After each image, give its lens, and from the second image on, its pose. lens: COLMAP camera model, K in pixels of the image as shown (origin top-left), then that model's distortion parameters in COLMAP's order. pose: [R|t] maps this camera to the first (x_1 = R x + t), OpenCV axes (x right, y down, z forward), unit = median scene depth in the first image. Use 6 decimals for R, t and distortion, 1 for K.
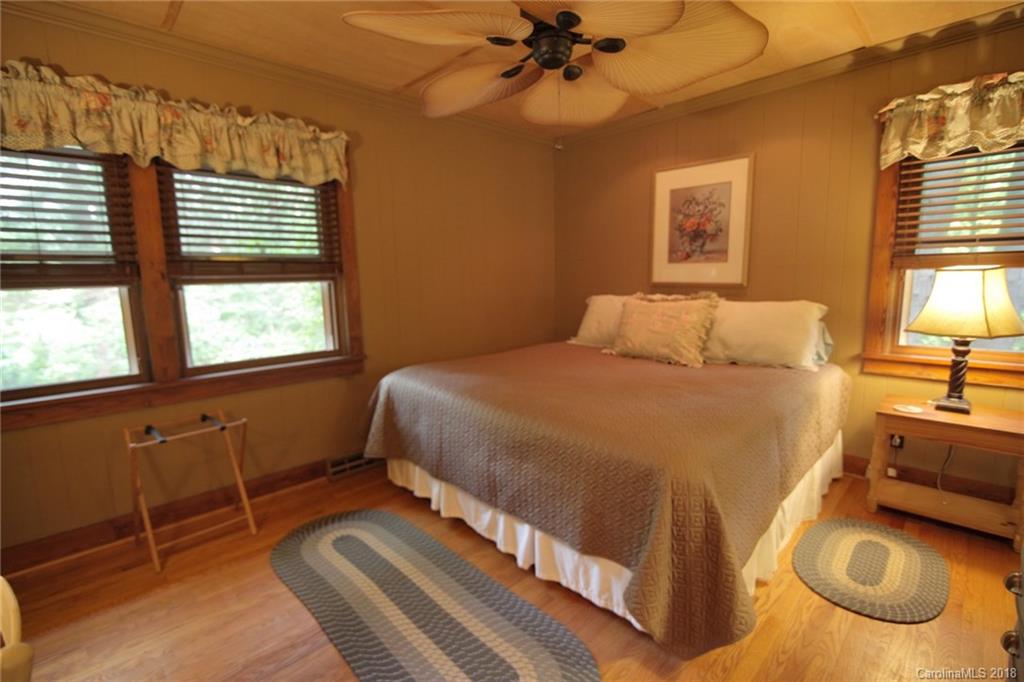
lens RADIAL K [[469.6, 0, 509.8], [0, 469.6, 344.6], [0, 0, 1]] dist [-0.018884, 0.000872]
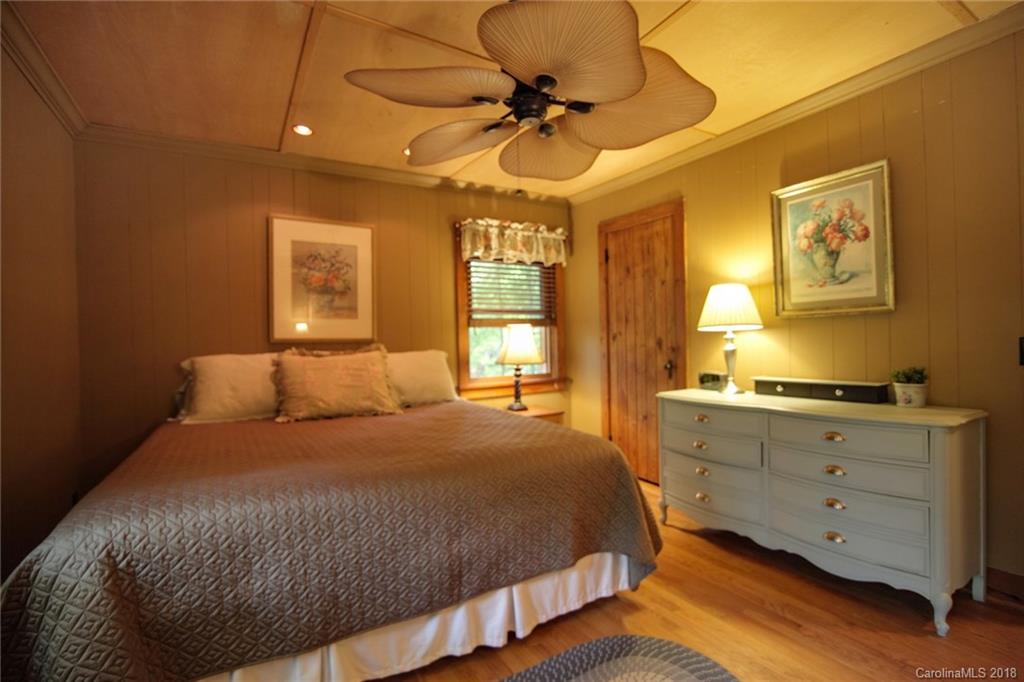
lens RADIAL K [[469.6, 0, 509.8], [0, 469.6, 344.6], [0, 0, 1]] dist [-0.018884, 0.000872]
pose [[0.231350, 0.007579, 0.972841, -0.555436], [0.158219, 0.986364, -0.045310, -0.016895], [-0.959919, 0.164404, 0.226996, 0.487588]]
